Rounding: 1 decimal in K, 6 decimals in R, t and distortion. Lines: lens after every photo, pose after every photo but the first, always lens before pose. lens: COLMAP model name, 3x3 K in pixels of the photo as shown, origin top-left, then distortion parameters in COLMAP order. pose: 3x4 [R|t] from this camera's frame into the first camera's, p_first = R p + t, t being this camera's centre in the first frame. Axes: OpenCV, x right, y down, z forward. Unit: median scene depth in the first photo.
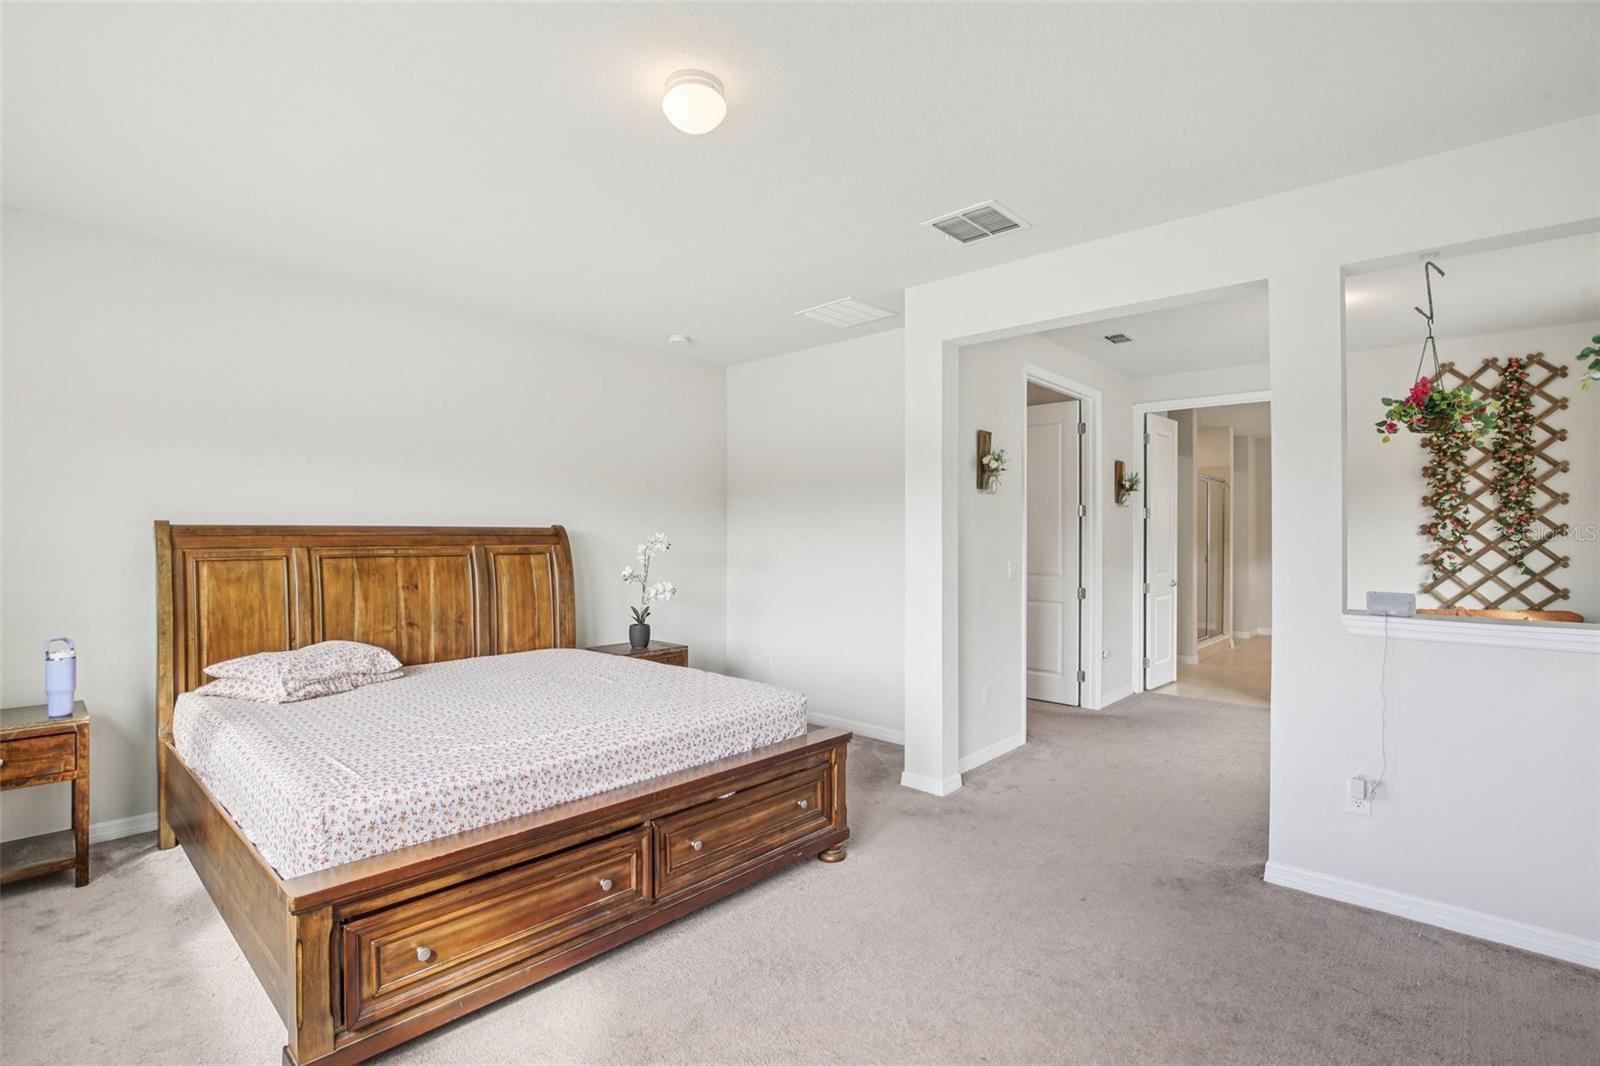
lens RADIAL K [[749.4, 0, 795.5], [0, 749.4, 531.1], [0, 0, 1]] dist [0.000596, 0.000393]
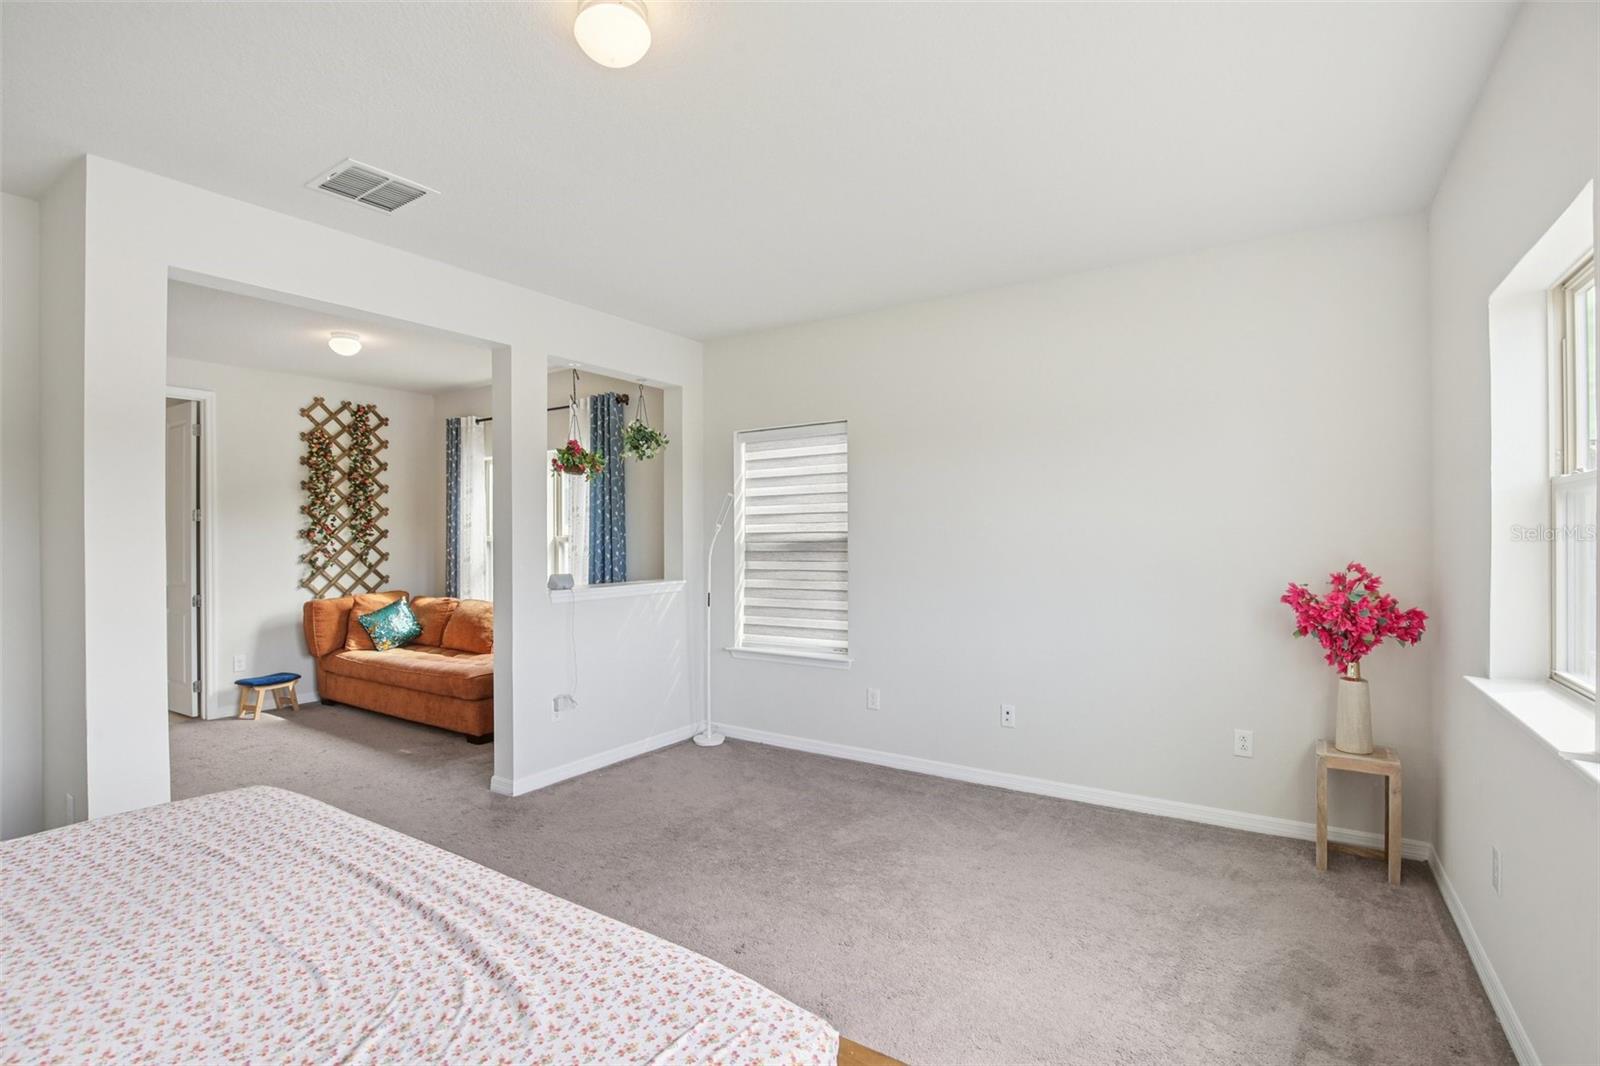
lens RADIAL K [[749.4, 0, 795.5], [0, 749.4, 531.1], [0, 0, 1]] dist [0.000596, 0.000393]
pose [[-0.141820, 0.000813, 0.989892, -0.469176], [0.006154, 0.999981, 0.000060, -0.002128], [-0.989873, 0.006100, -0.141822, 0.423721]]
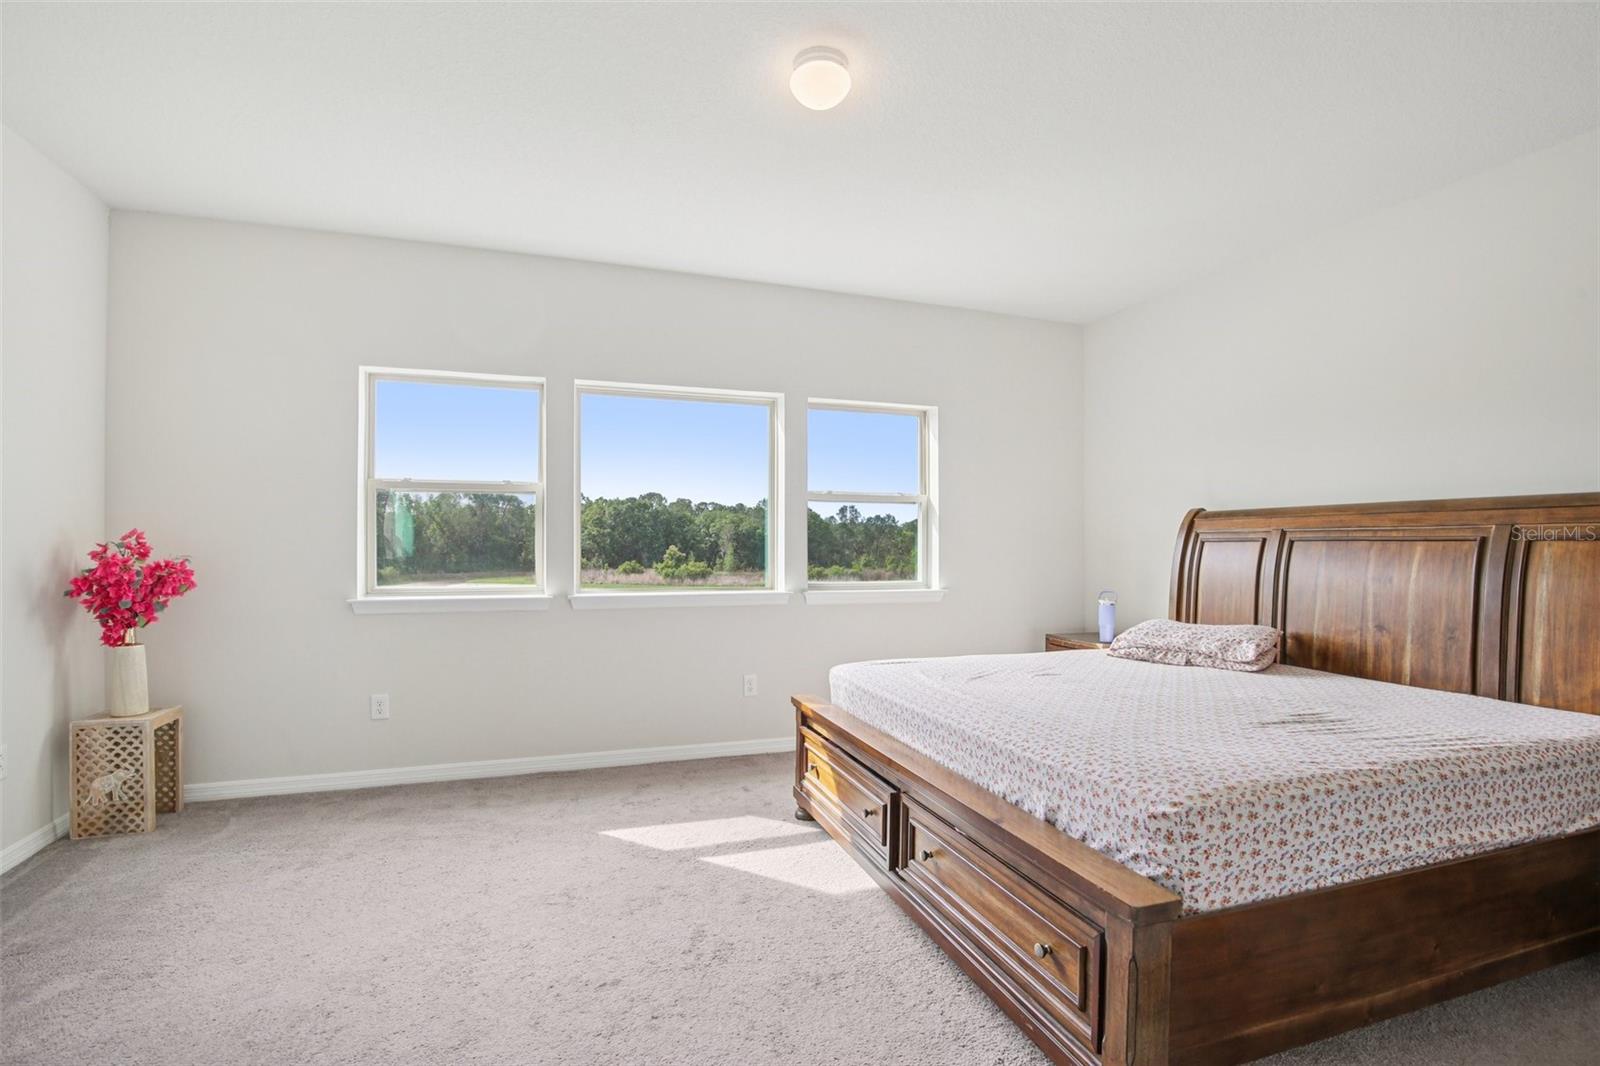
lens RADIAL K [[778.3, 0, 796.4], [0, 778.3, 573.7], [0, 0, 1]] dist [-0.000374, -0.000264]
pose [[-0.486609, 0.022806, -0.873322, 0.376191], [-0.008097, 0.999499, 0.030613, 0.038933], [0.873582, 0.021968, -0.486181, 0.689671]]
